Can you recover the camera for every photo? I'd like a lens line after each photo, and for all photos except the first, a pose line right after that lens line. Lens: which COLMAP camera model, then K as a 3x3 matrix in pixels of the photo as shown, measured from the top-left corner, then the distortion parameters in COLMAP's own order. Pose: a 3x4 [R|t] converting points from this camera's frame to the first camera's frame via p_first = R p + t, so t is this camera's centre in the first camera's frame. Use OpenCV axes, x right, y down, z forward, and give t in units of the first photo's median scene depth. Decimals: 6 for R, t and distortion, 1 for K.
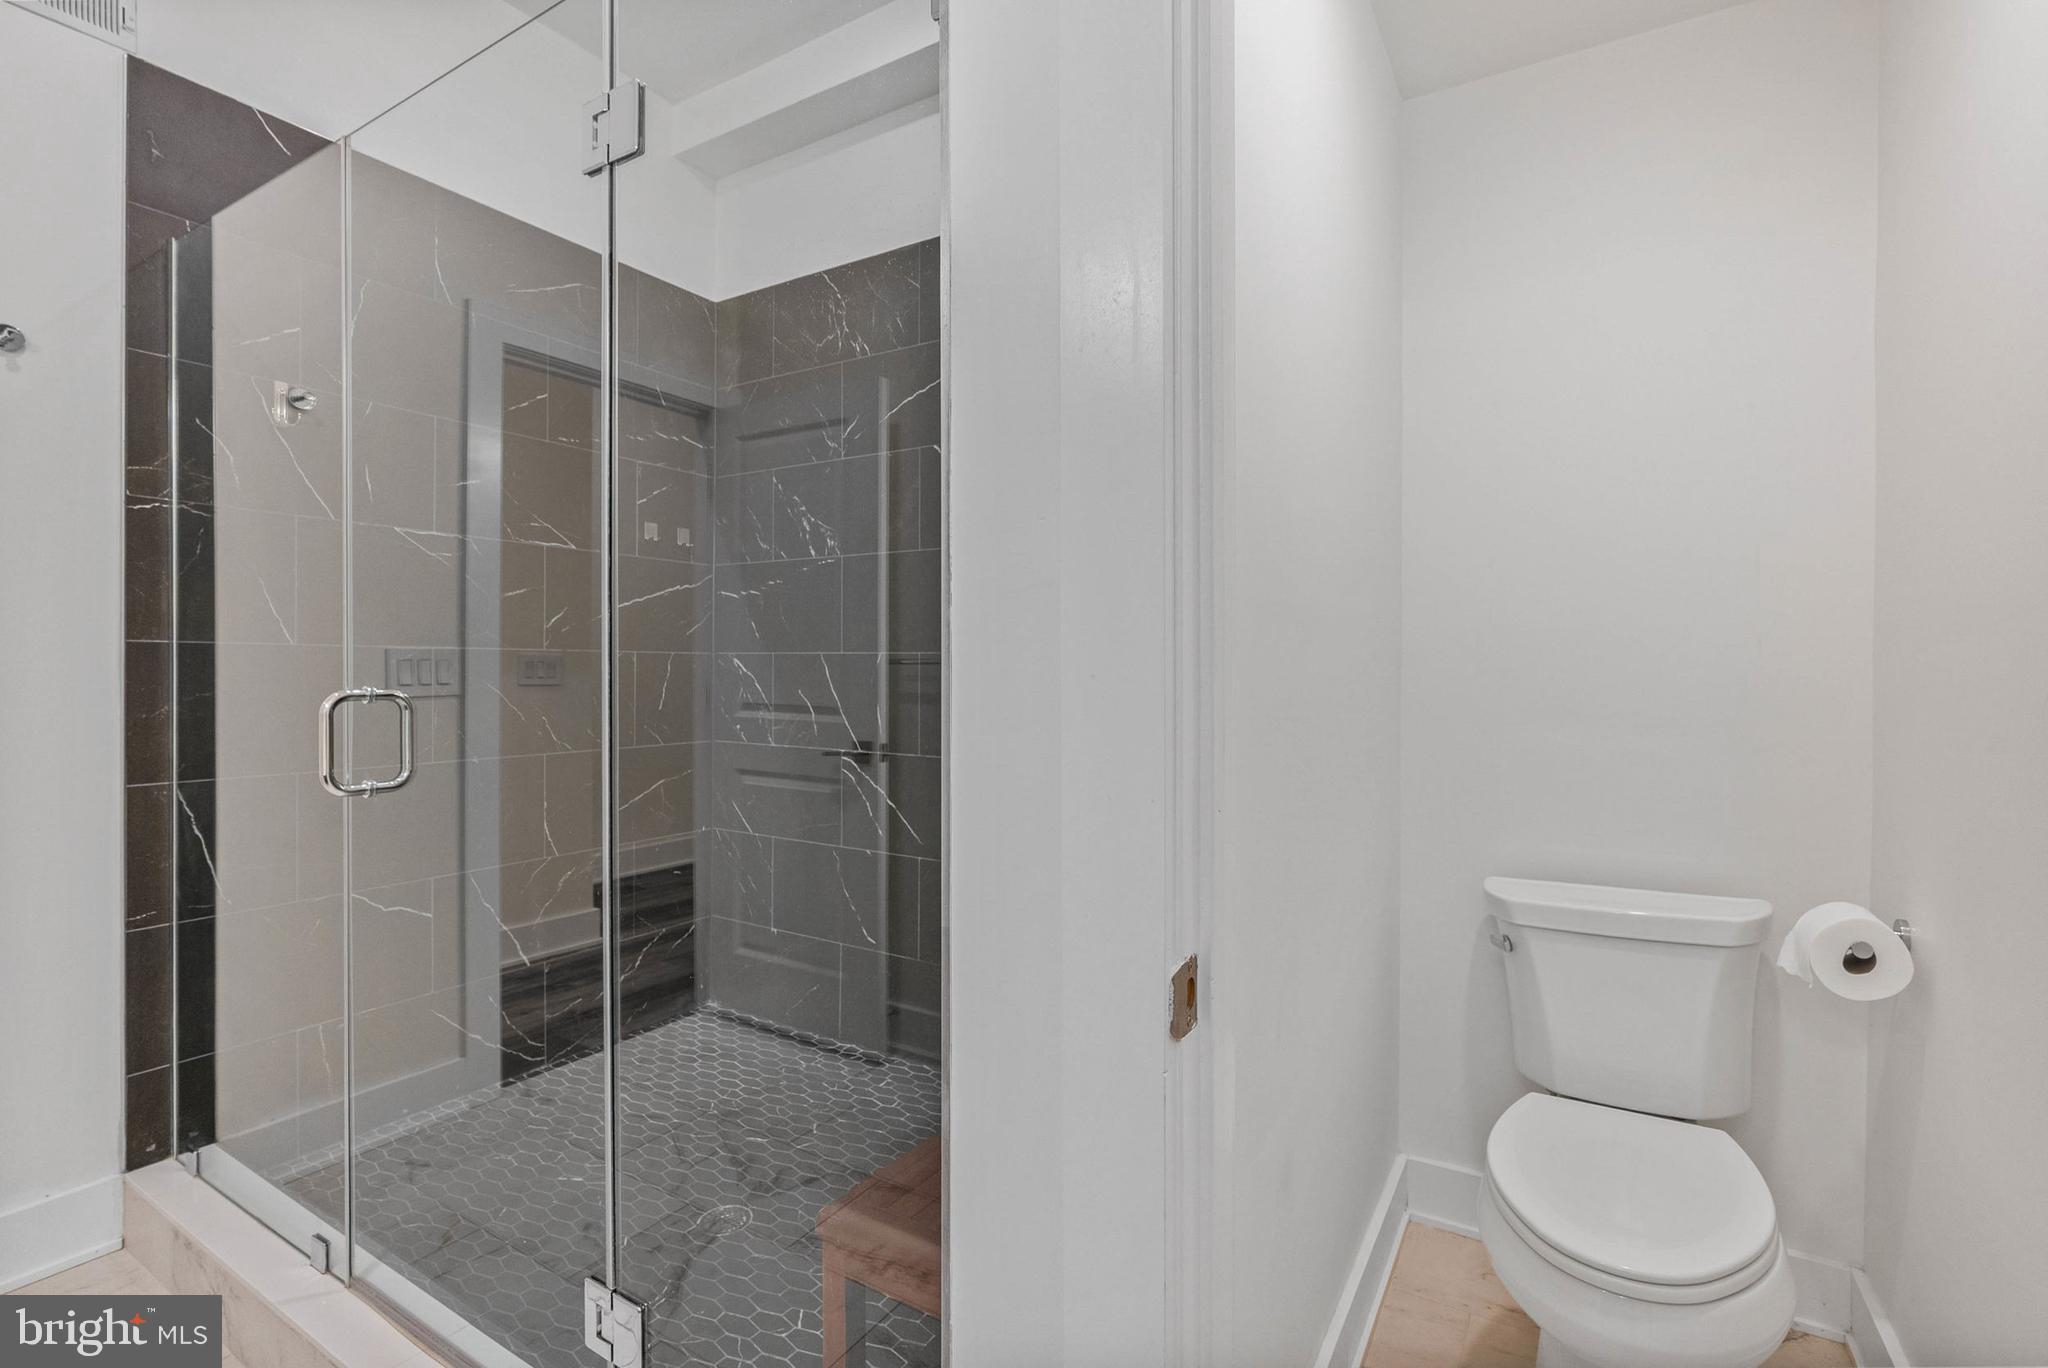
lens RADIAL K [[932.8, 0, 1021.8], [0, 932.8, 677.1], [0, 0, 1]] dist [-0.010399, 0.002143]
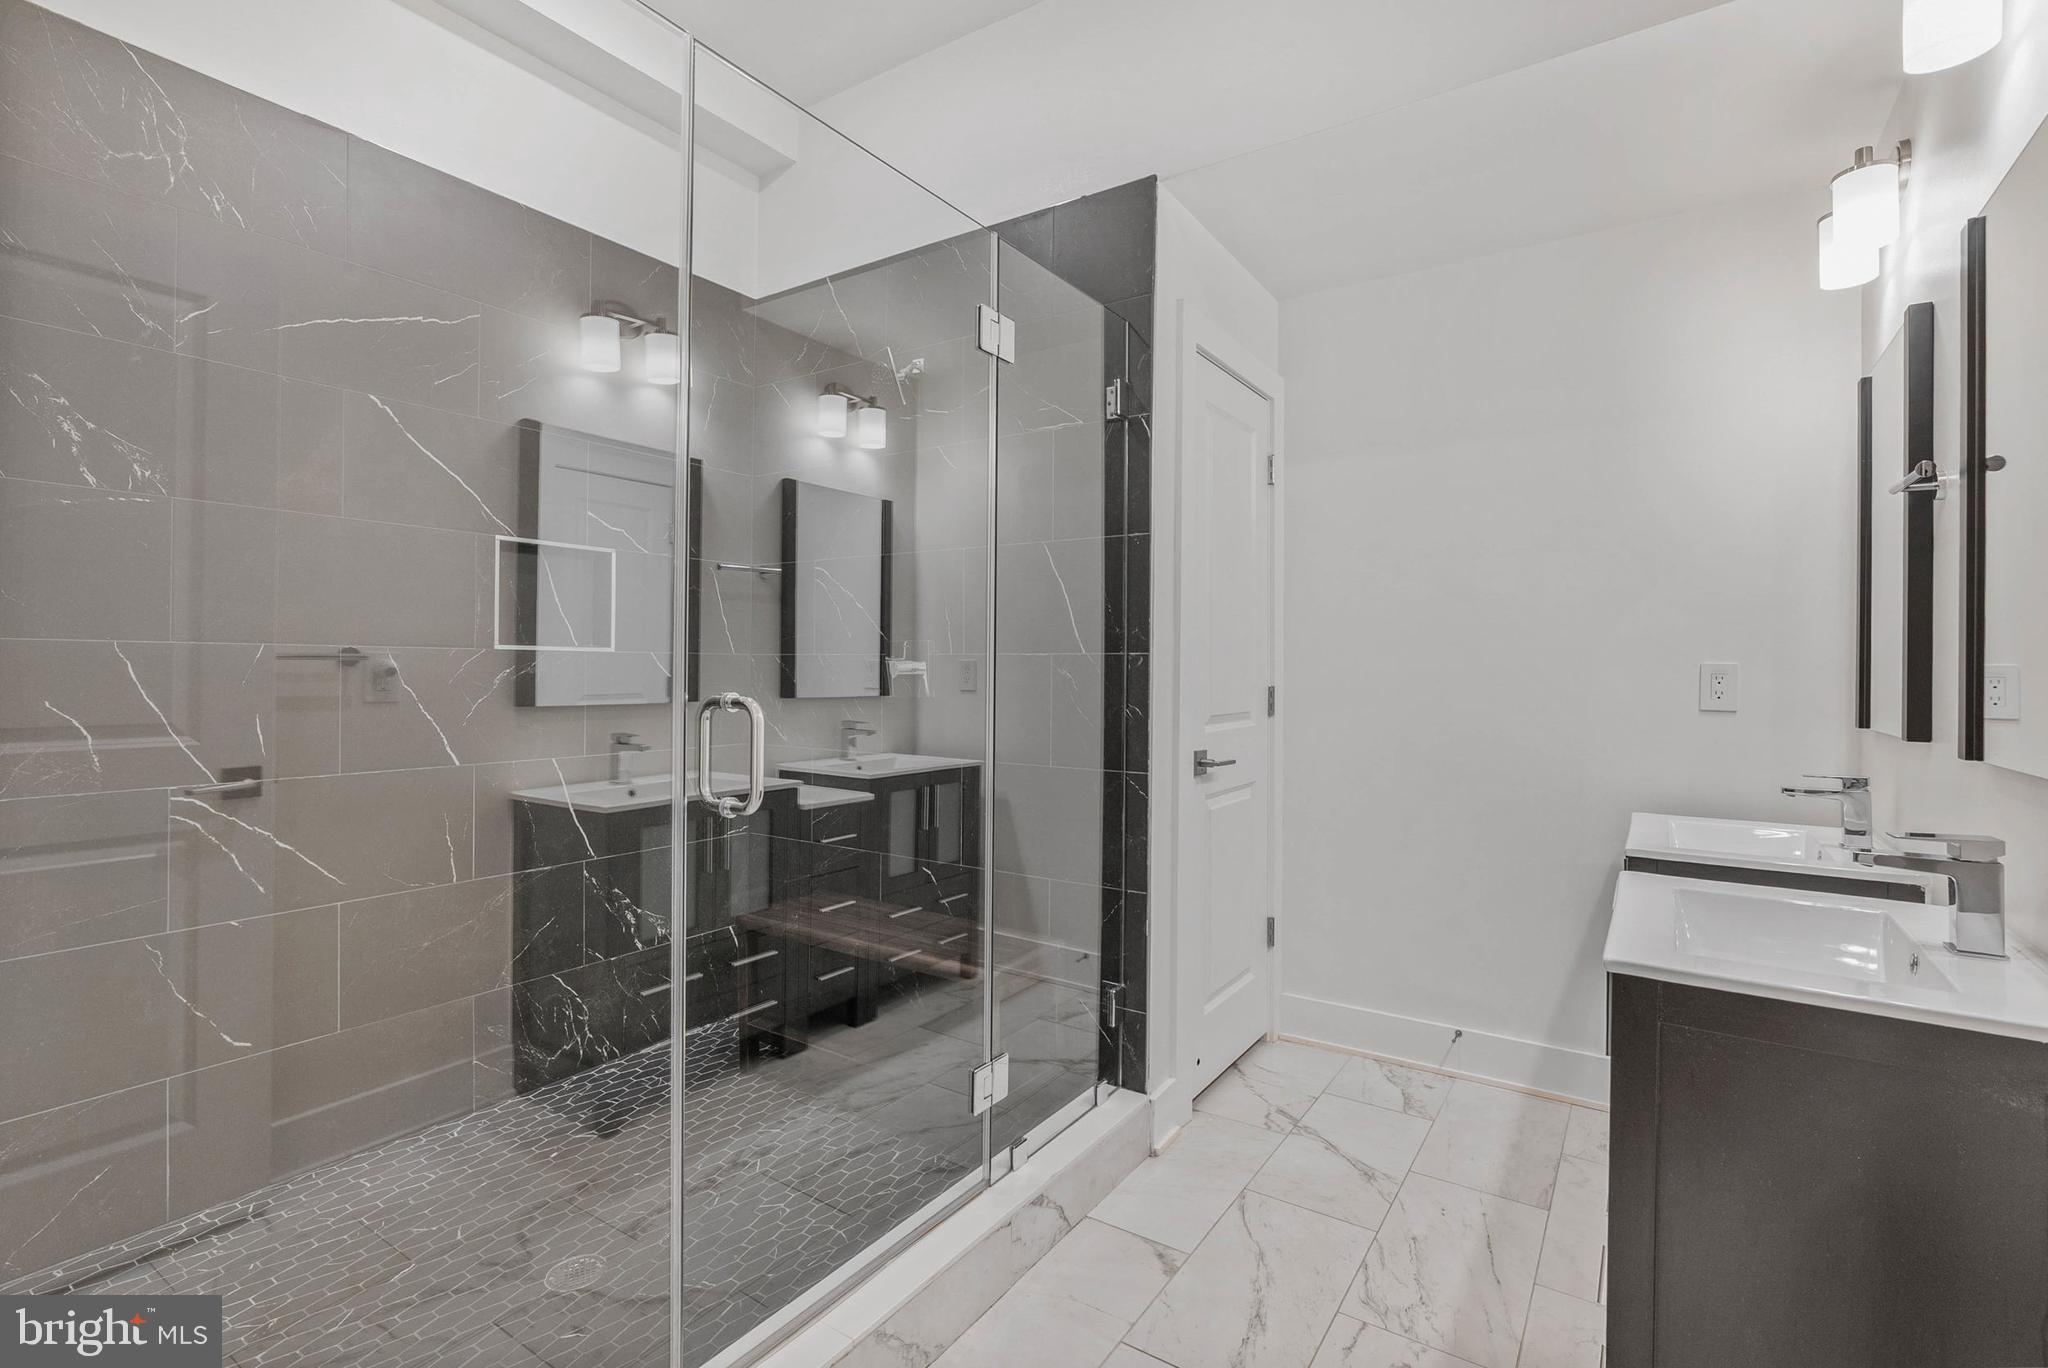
lens RADIAL K [[932.8, 0, 1023.1], [0, 932.8, 673.2], [0, 0, 1]] dist [-0.010399, 0.002143]
pose [[0.053623, -0.007693, 0.998532, -0.816210], [0.000235, 0.999970, 0.007691, -0.008718], [-0.998561, -0.000177, 0.053623, 0.350835]]
